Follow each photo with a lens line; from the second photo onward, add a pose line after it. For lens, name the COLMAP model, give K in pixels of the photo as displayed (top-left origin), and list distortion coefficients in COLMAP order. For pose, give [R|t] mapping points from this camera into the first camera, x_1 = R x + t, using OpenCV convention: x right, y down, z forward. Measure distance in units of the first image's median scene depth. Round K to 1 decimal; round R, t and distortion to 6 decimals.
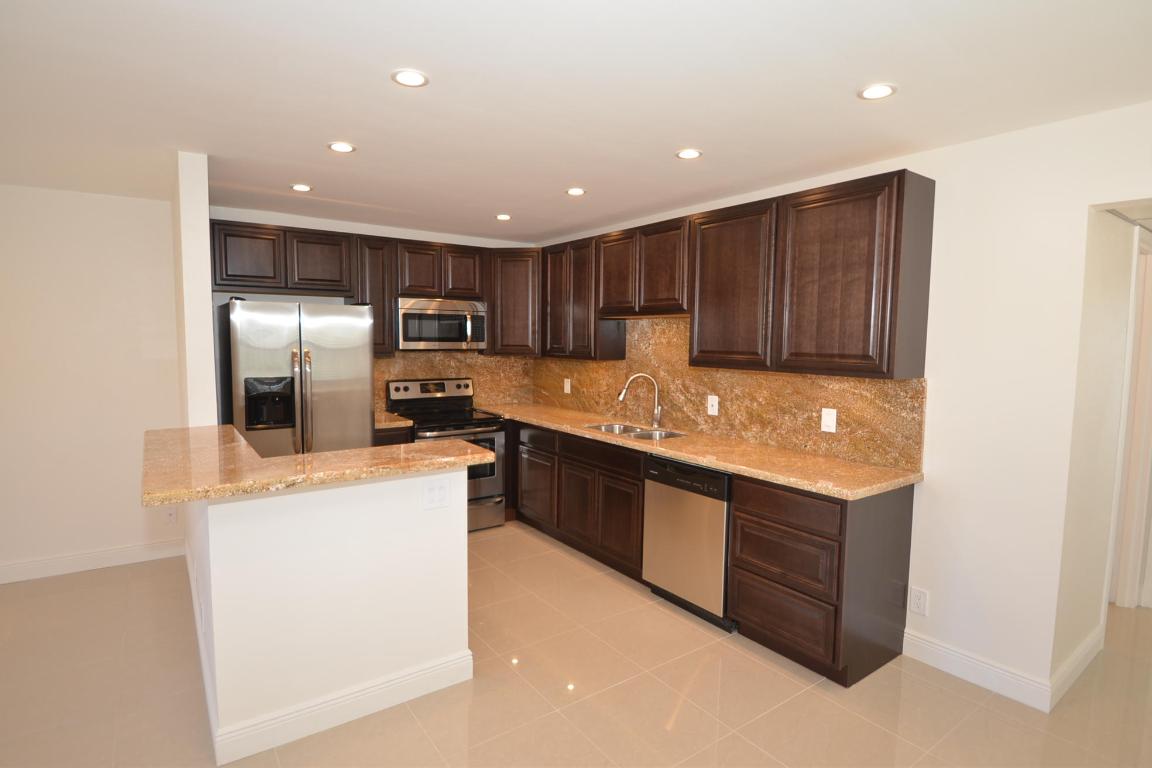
lens RADIAL K [[578.4, 0, 564.2], [0, 578.4, 382.6], [0, 0, 1]] dist [-0.016275, -0.000069]
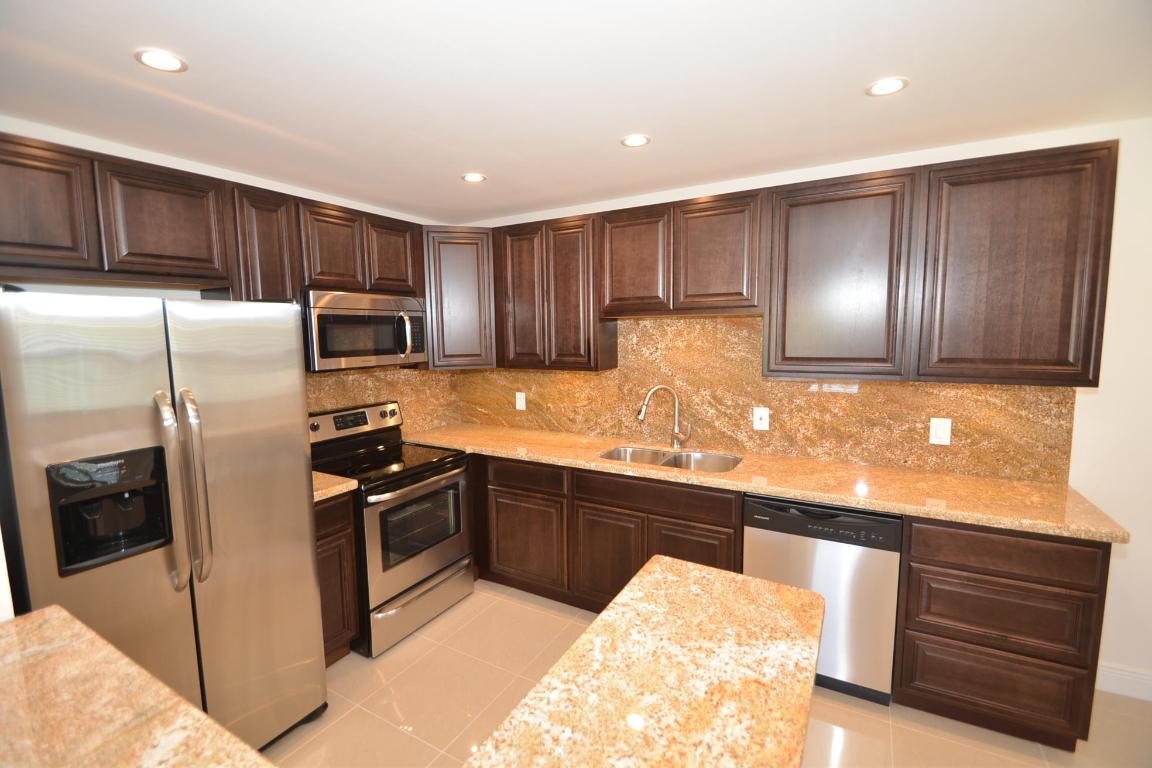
lens RADIAL K [[503.4, 0, 561.9], [0, 503.4, 380.6], [0, 0, 1]] dist [0.013658, -0.016489]
pose [[0.910713, -0.065121, 0.407875, -0.322595], [0.057026, 0.997860, 0.031988, -0.059601], [-0.409085, -0.005872, 0.912477, 0.451523]]
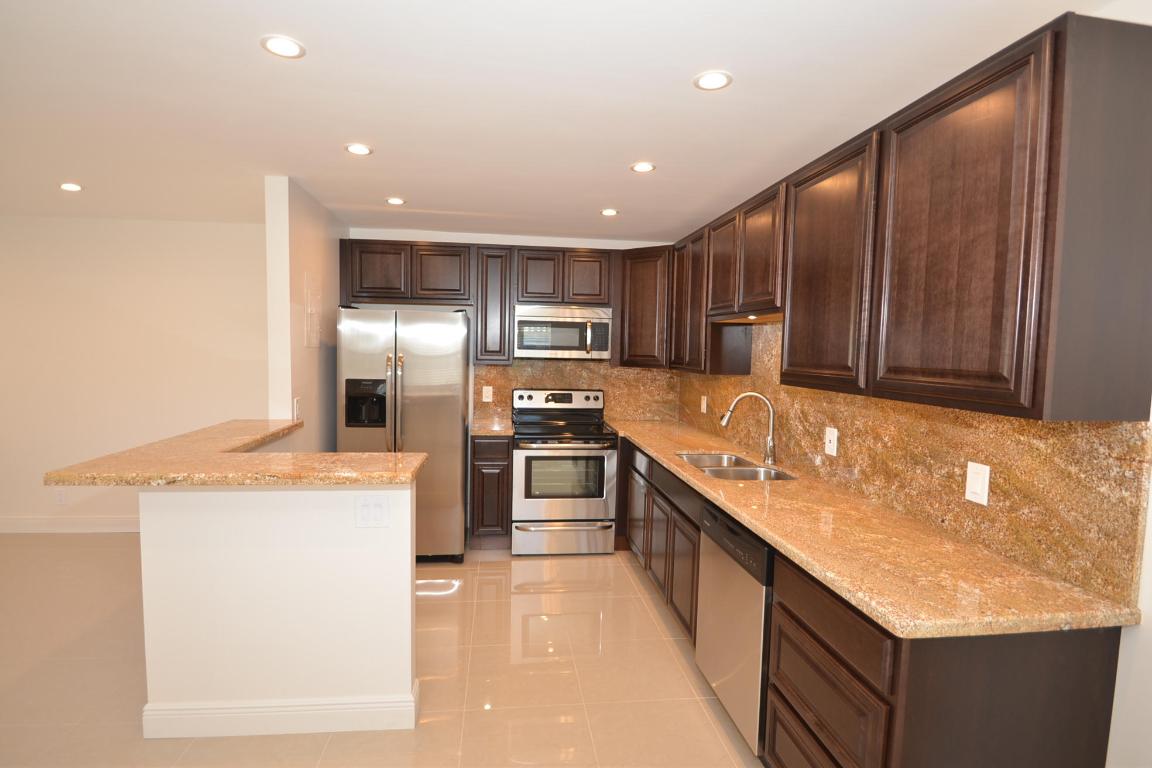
lens RADIAL K [[551.7, 0, 565.2], [0, 551.7, 383.7], [0, 0, 1]] dist [0.001064, -0.021182]
pose [[0.878103, 0.038933, -0.476885, 0.298621], [-0.049798, 0.998708, -0.010161, -0.008512], [0.475874, 0.032671, 0.878907, 0.255256]]
